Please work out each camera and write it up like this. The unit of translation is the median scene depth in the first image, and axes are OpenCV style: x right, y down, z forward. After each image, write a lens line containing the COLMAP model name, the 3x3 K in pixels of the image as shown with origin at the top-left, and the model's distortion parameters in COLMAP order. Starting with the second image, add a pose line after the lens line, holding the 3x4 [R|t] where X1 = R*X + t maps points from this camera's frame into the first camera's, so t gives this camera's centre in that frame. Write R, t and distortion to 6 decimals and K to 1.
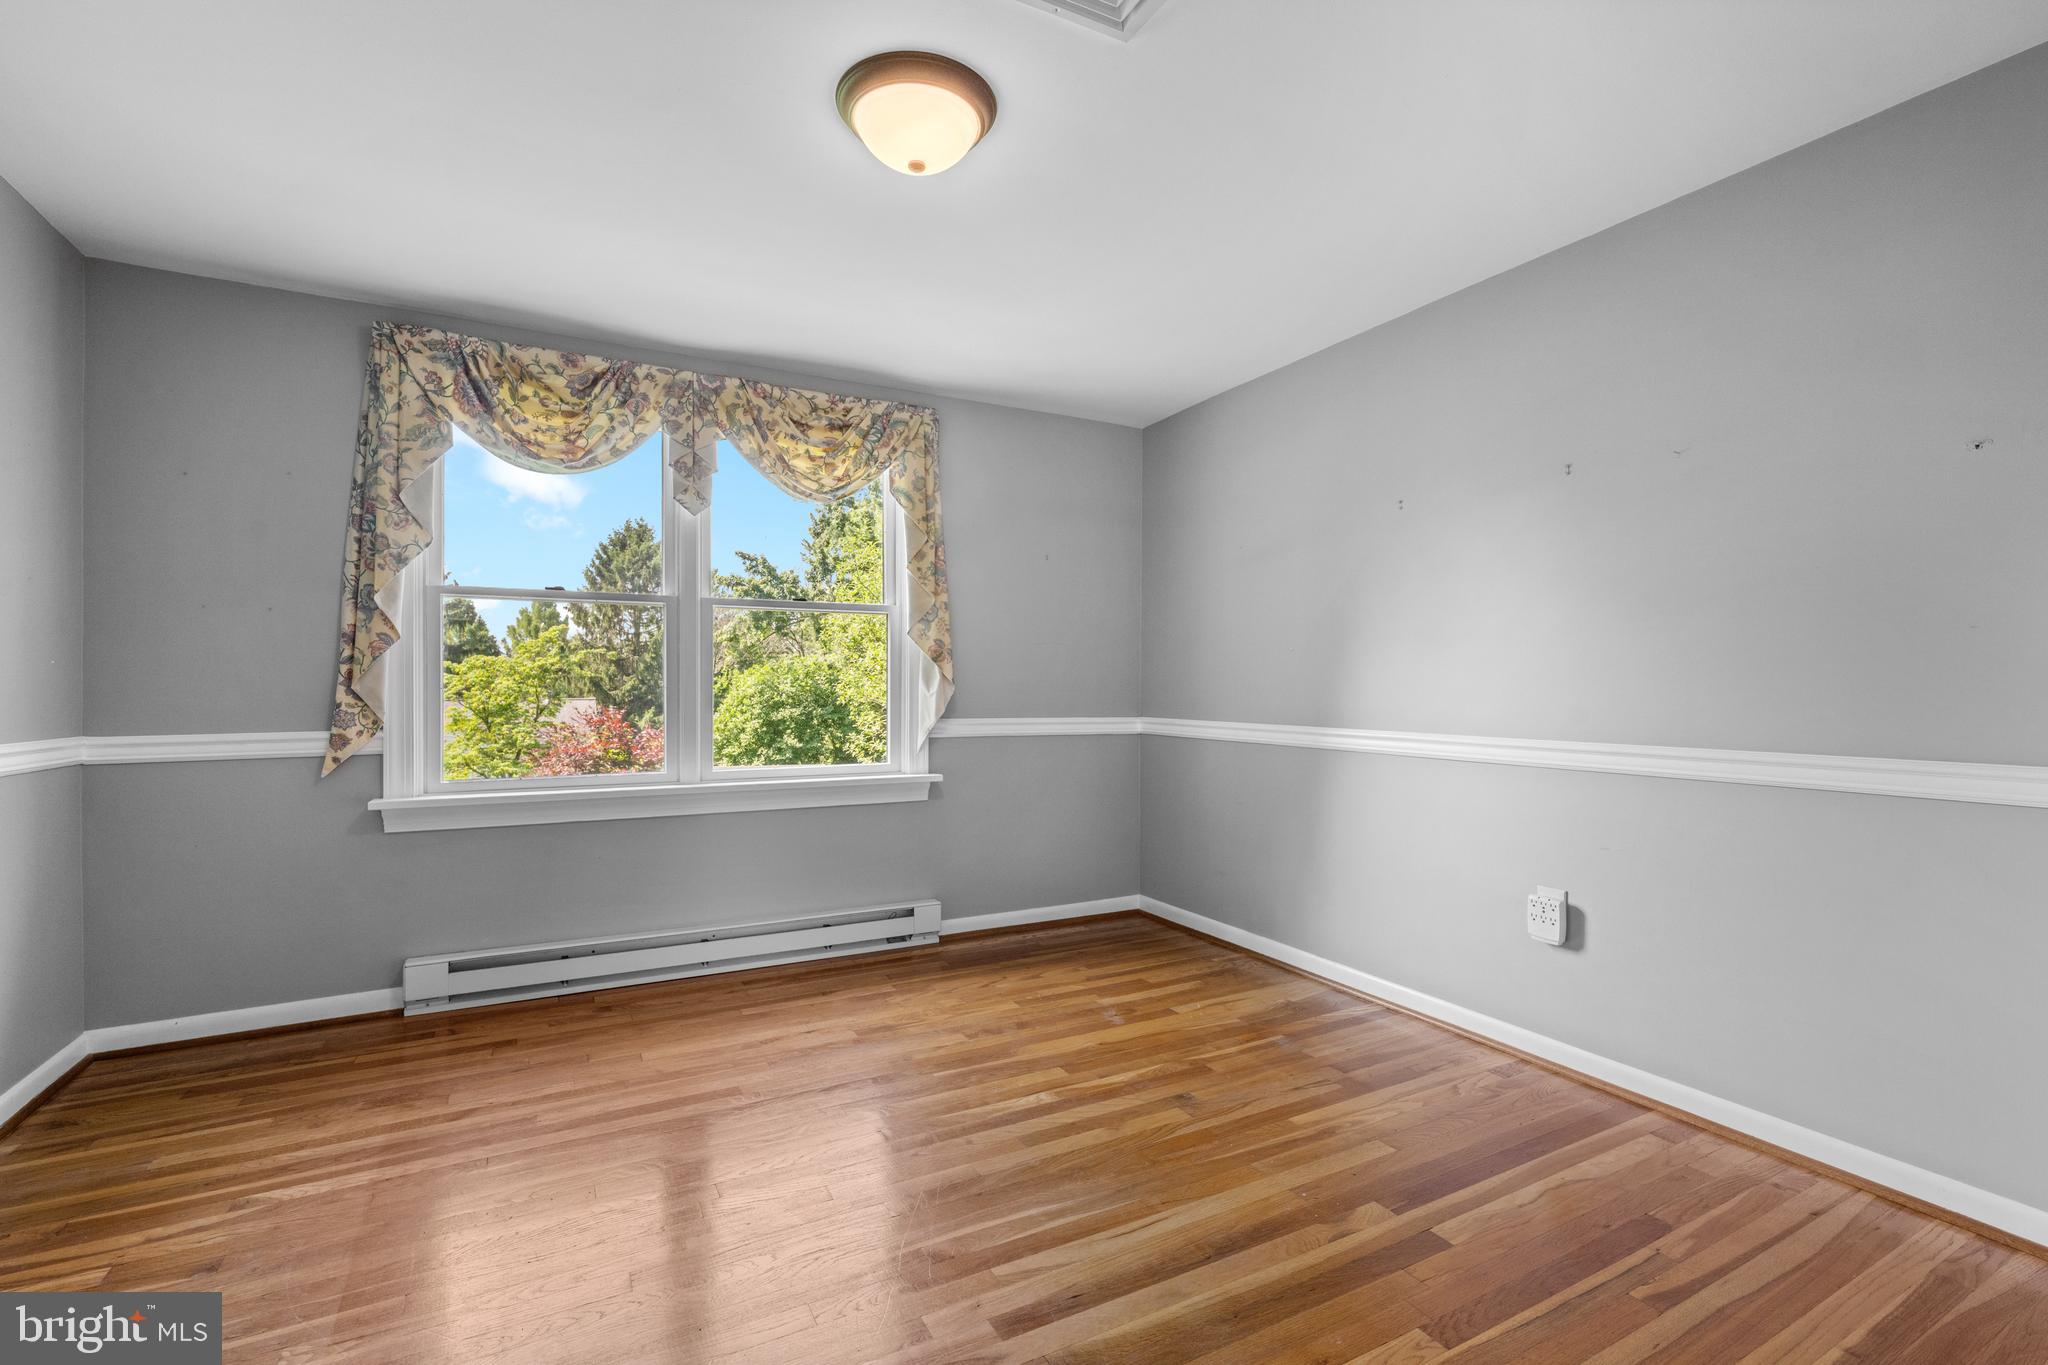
lens RADIAL K [[903.3, 0, 1029.7], [0, 903.3, 696.9], [0, 0, 1]] dist [0.000057, 0.000024]
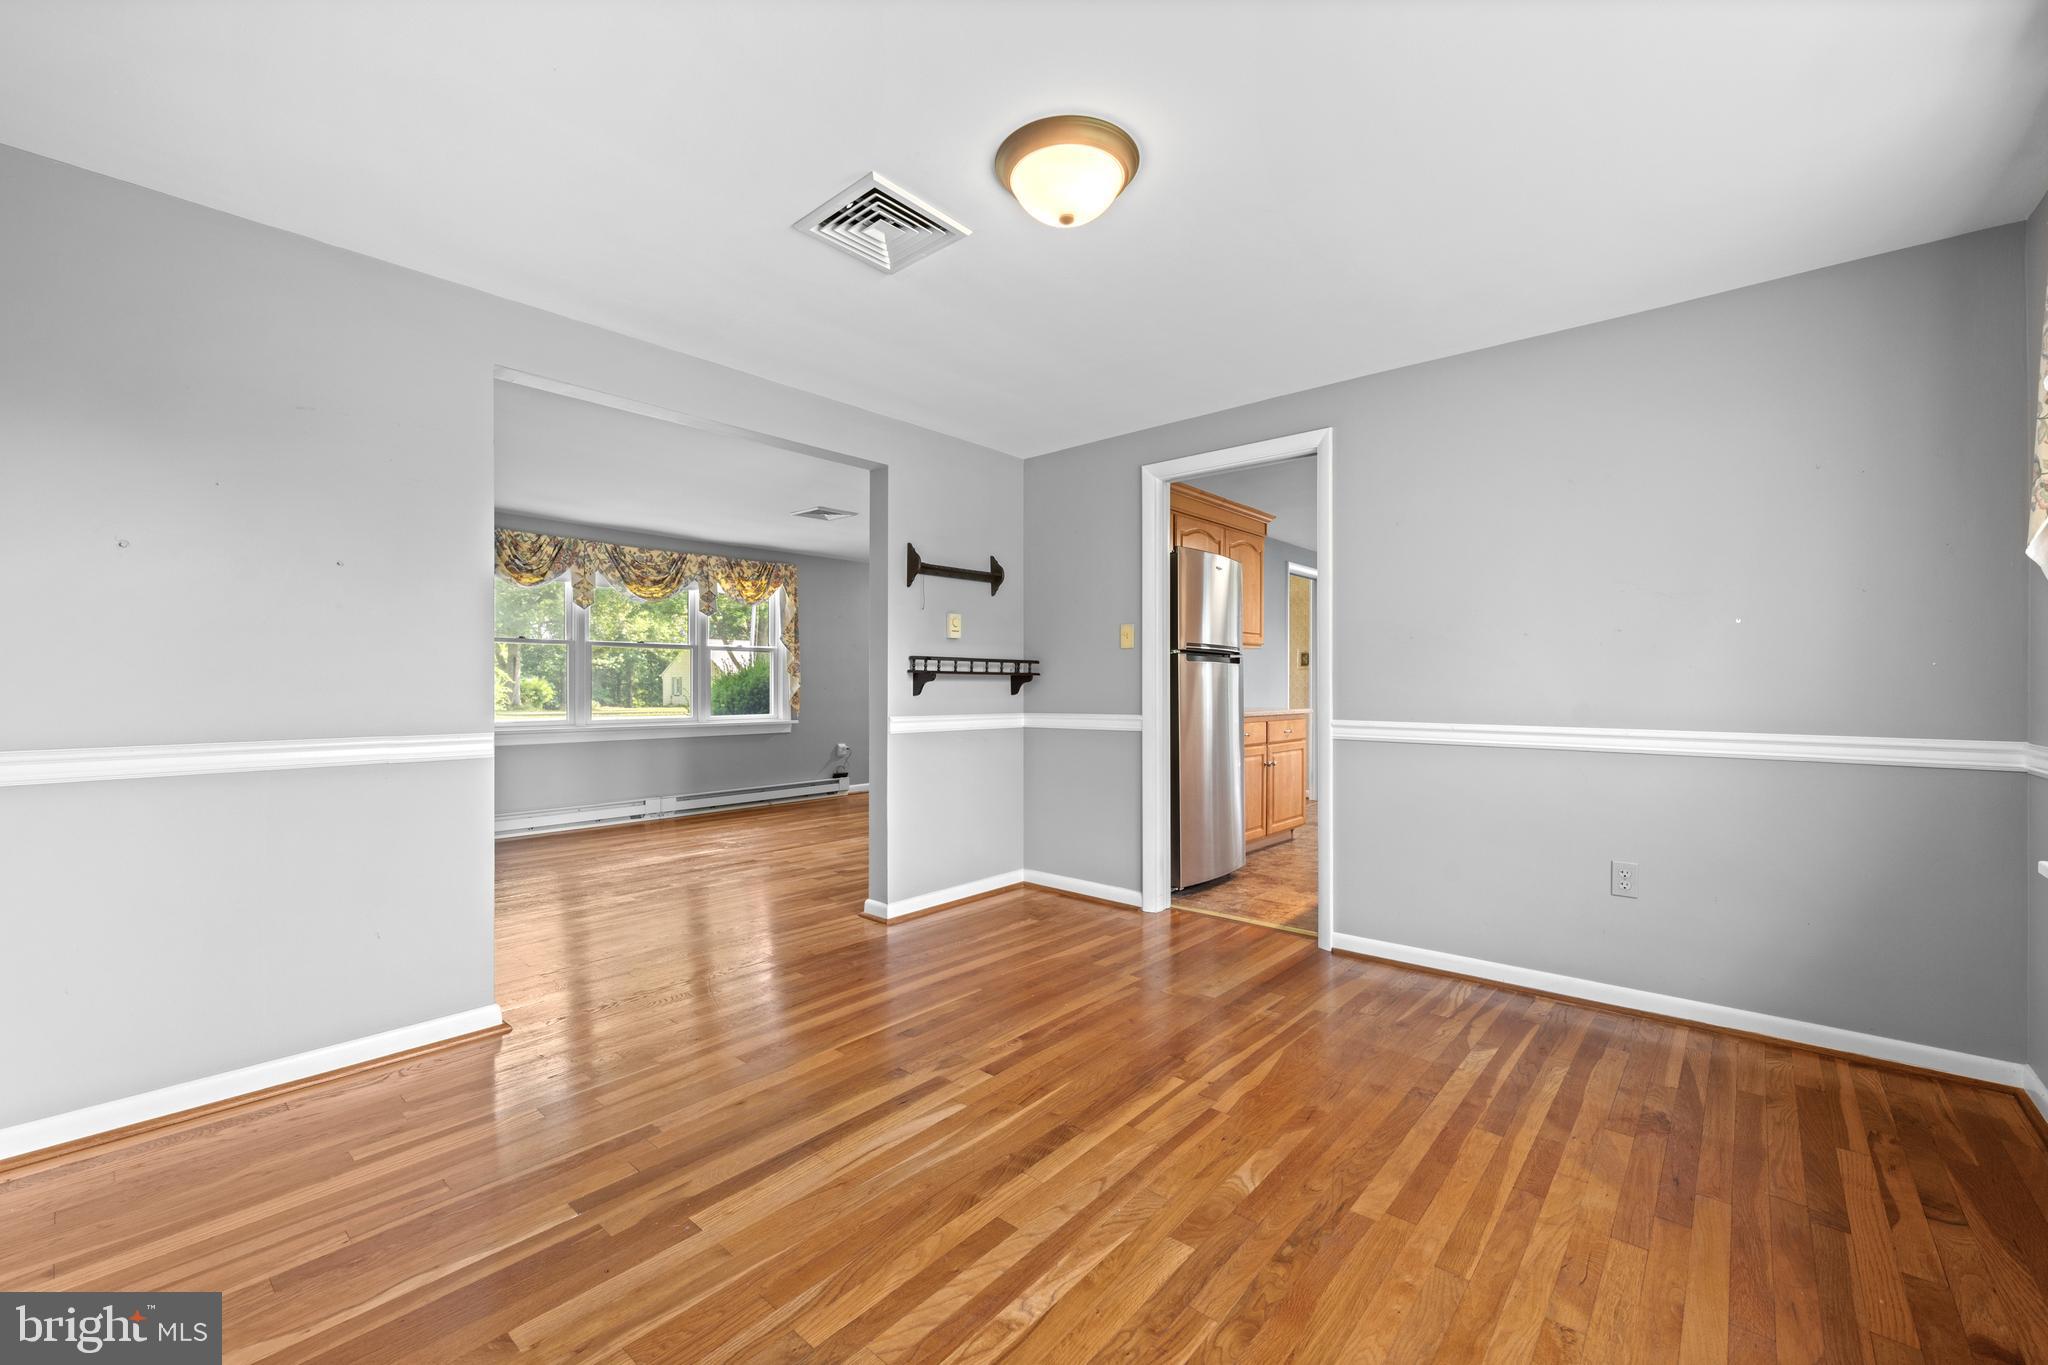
lens RADIAL K [[814.5, 0, 1018.6], [0, 814.5, 683.0], [0, 0, 1]] dist [-0.000474, -0.000322]
pose [[-0.939474, -0.000903, -0.342619, 0.243613], [-0.004683, 0.999937, 0.010205, -0.024073], [0.342588, 0.011192, -0.939419, 1.714309]]
